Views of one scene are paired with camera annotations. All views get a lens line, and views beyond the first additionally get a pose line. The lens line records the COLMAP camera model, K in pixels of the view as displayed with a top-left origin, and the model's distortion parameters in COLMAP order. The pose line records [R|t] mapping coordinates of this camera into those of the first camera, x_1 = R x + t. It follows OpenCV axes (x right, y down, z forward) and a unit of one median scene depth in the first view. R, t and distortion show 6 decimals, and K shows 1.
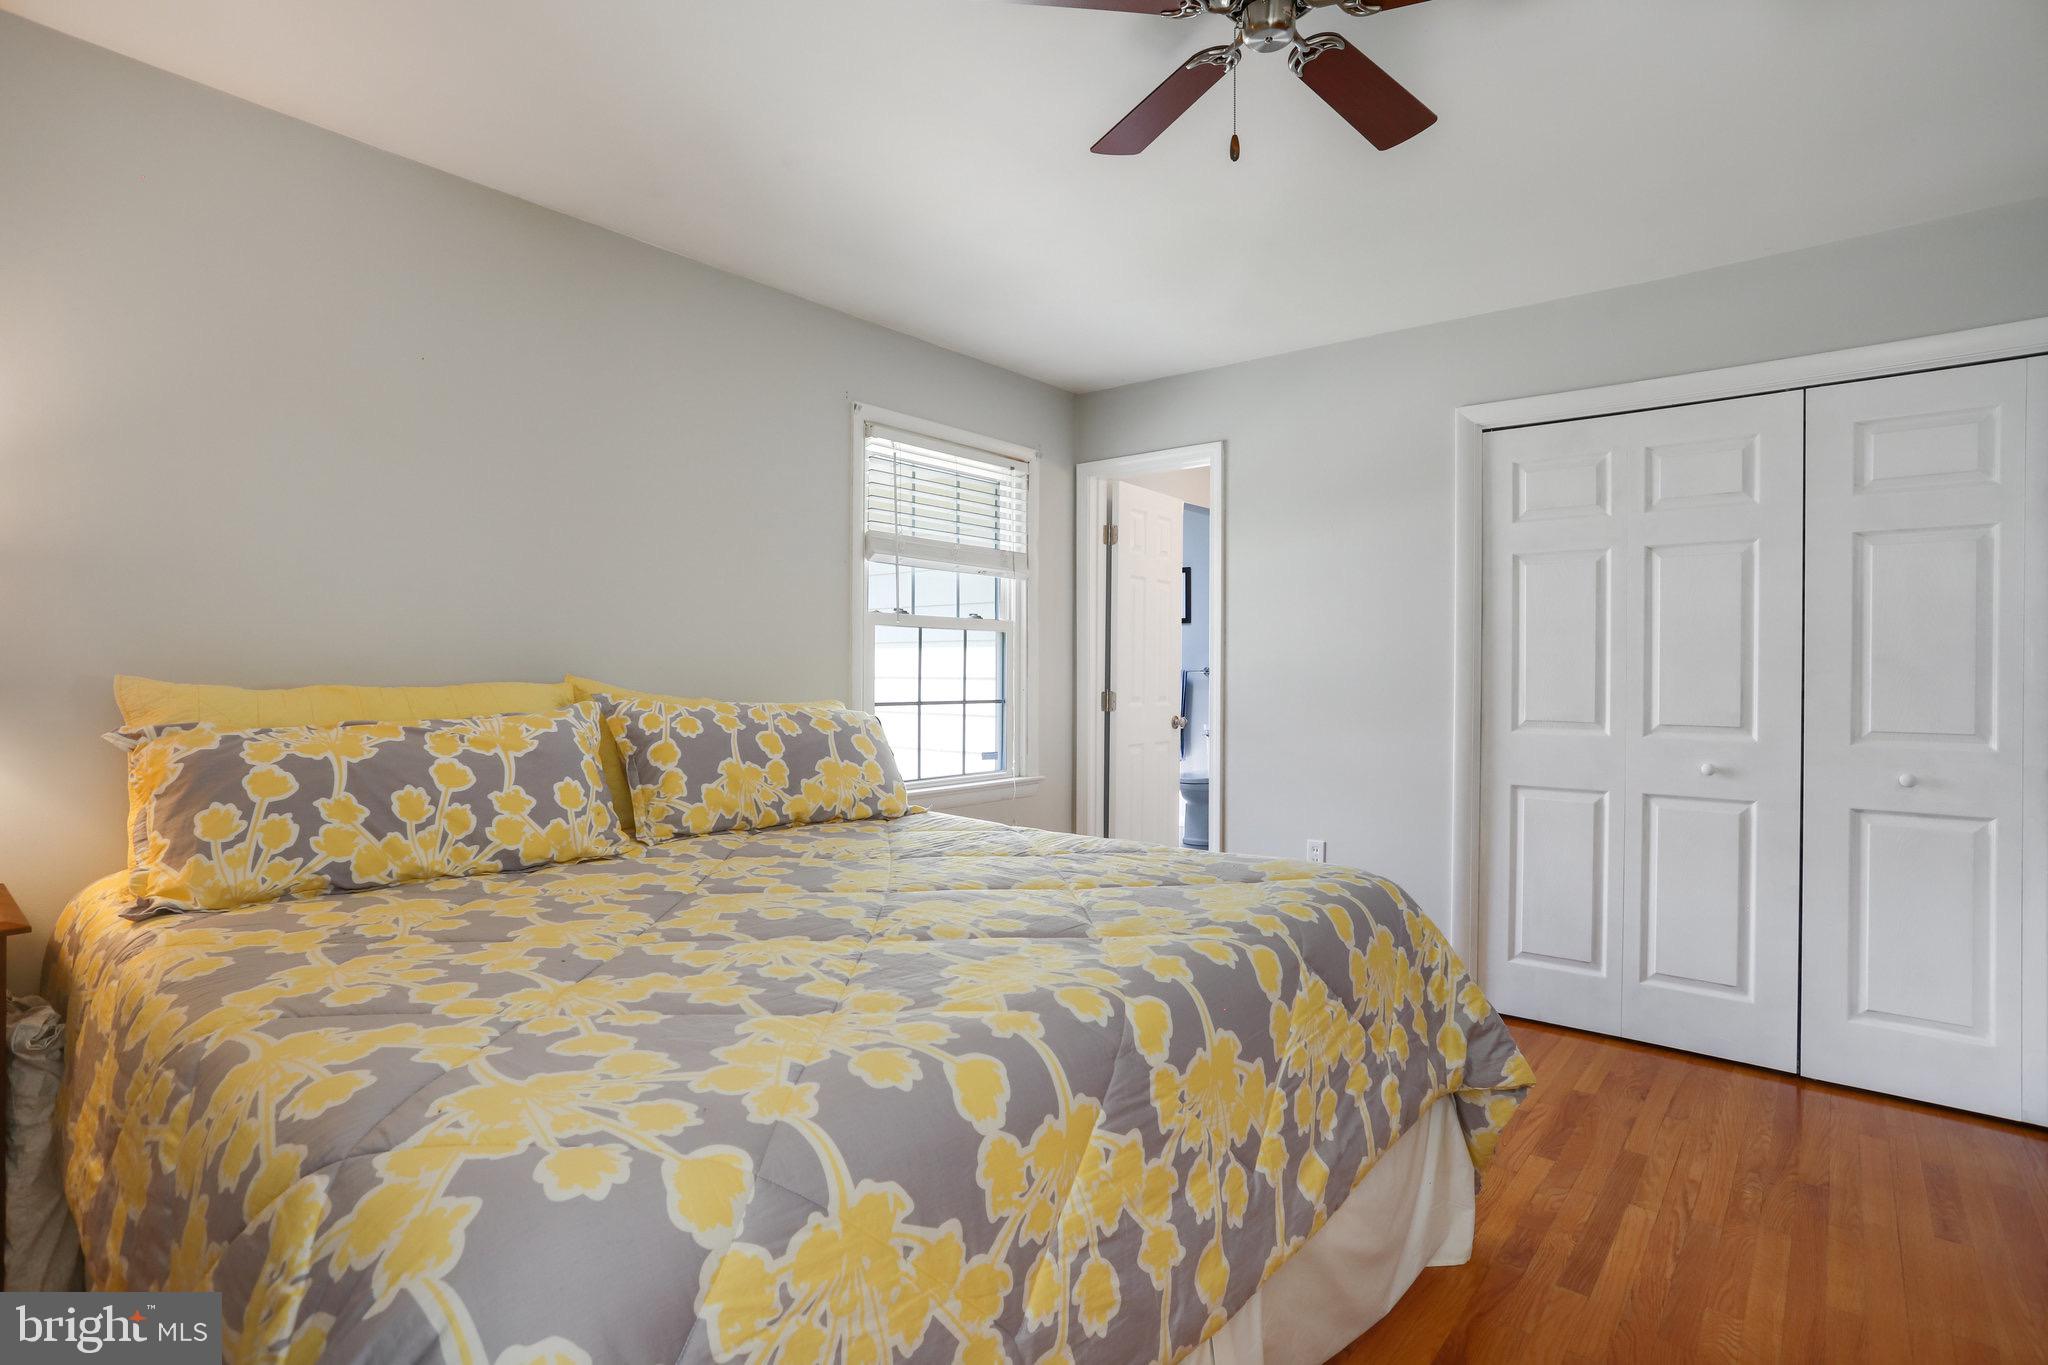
lens RADIAL K [[999.0, 0, 1024.0], [0, 999.0, 682.5], [0, 0, 1]] dist [-0.066599, 0.036548]
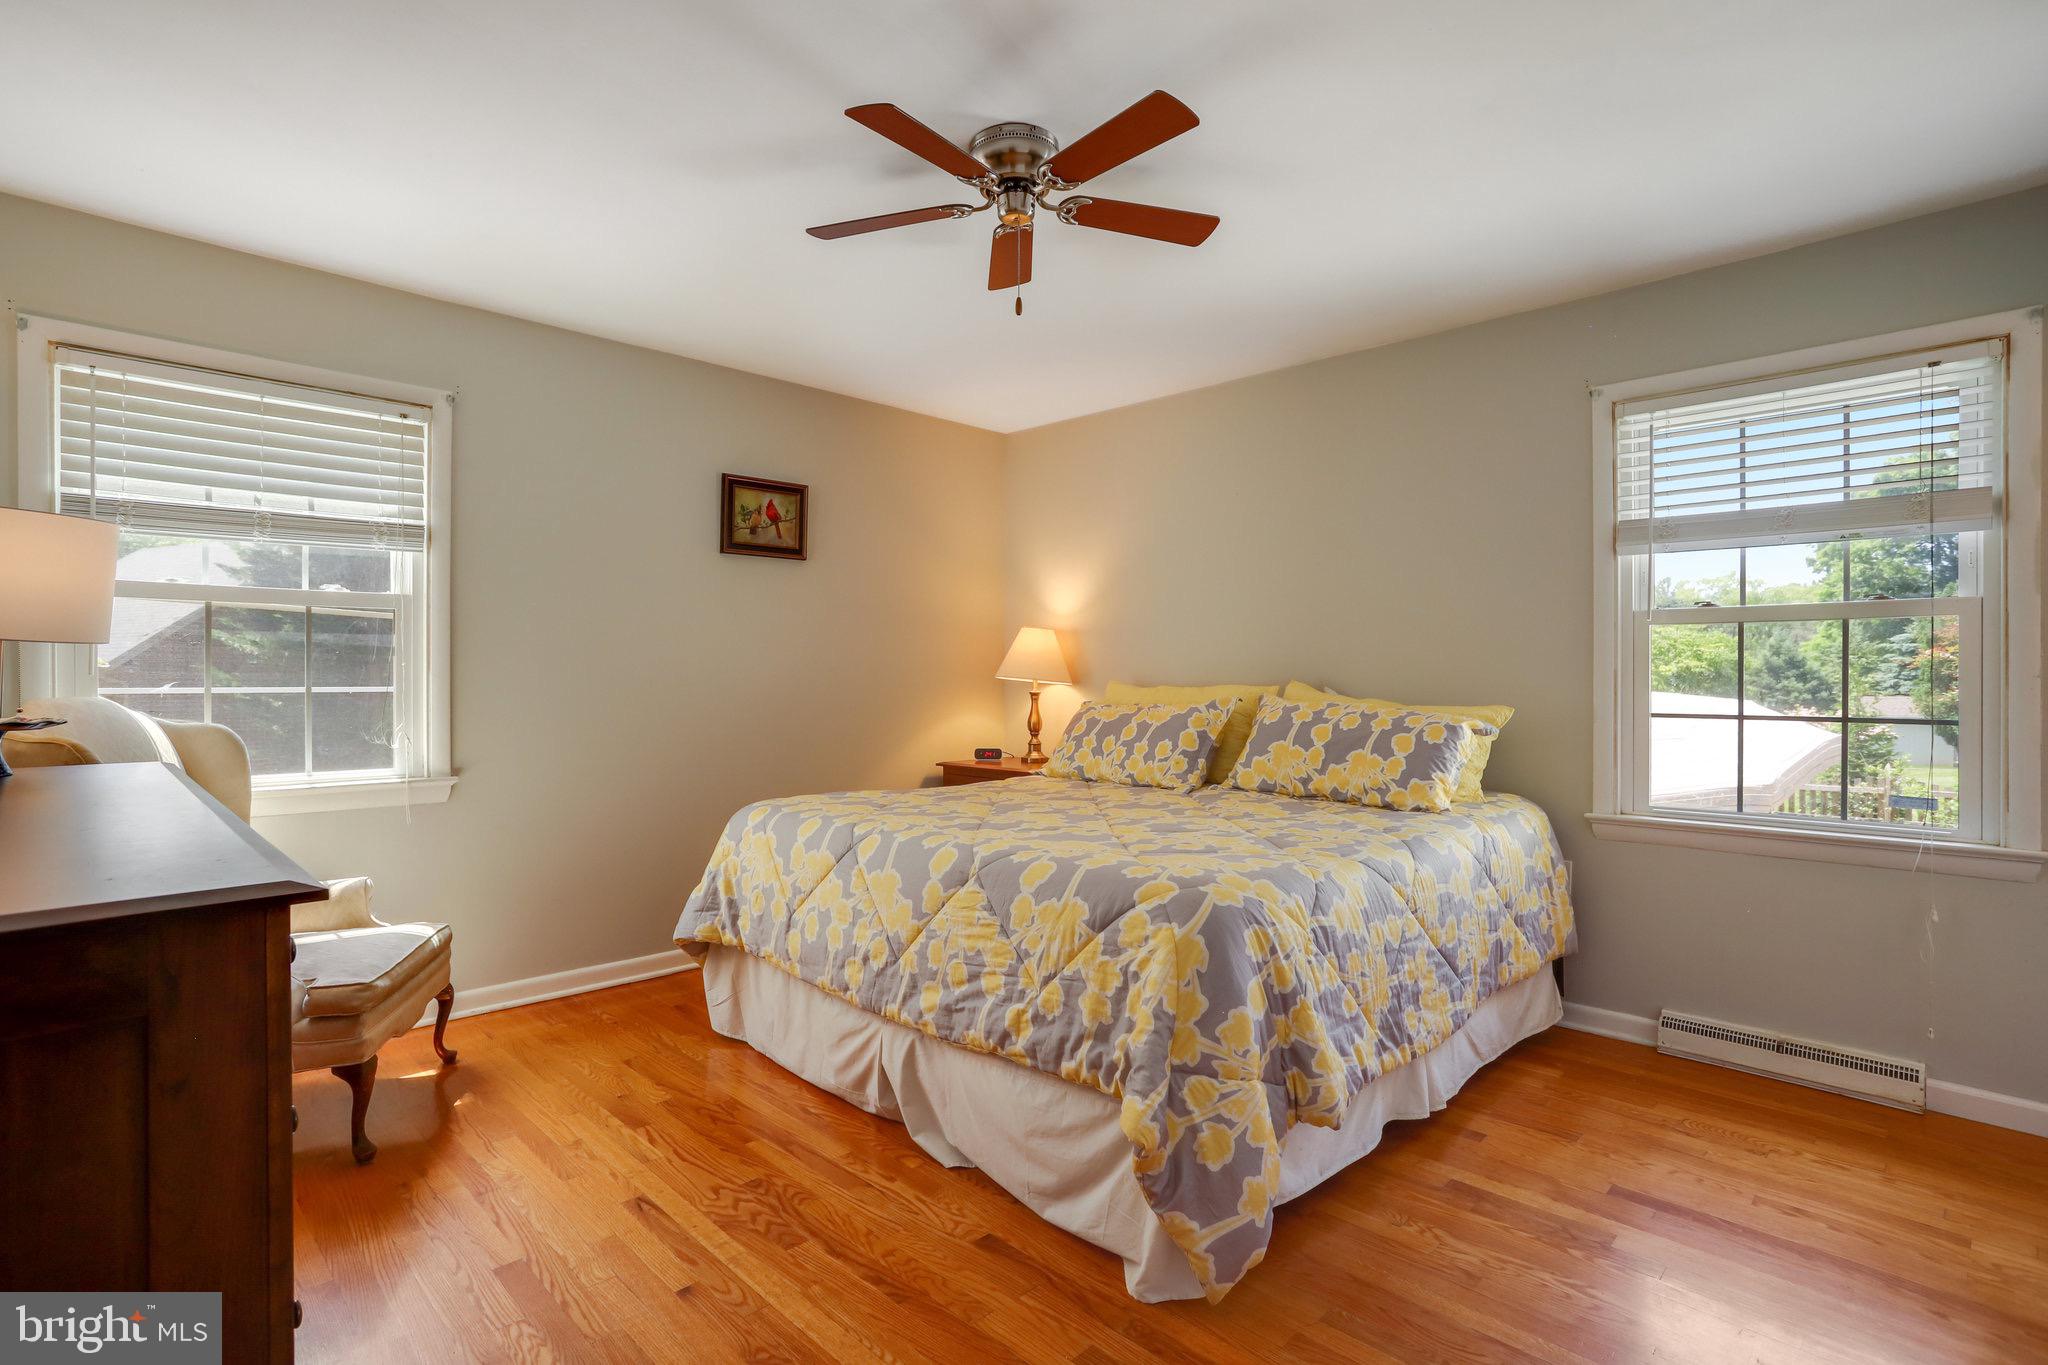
lens RADIAL K [[999.0, 0, 1024.0], [0, 999.0, 682.5], [0, 0, 1]] dist [-0.066599, 0.036548]
pose [[-0.085231, -0.002387, -0.996358, 1.056232], [-0.012218, 0.999924, -0.001350, 0.001711], [0.996286, 0.012058, -0.085254, 0.729944]]
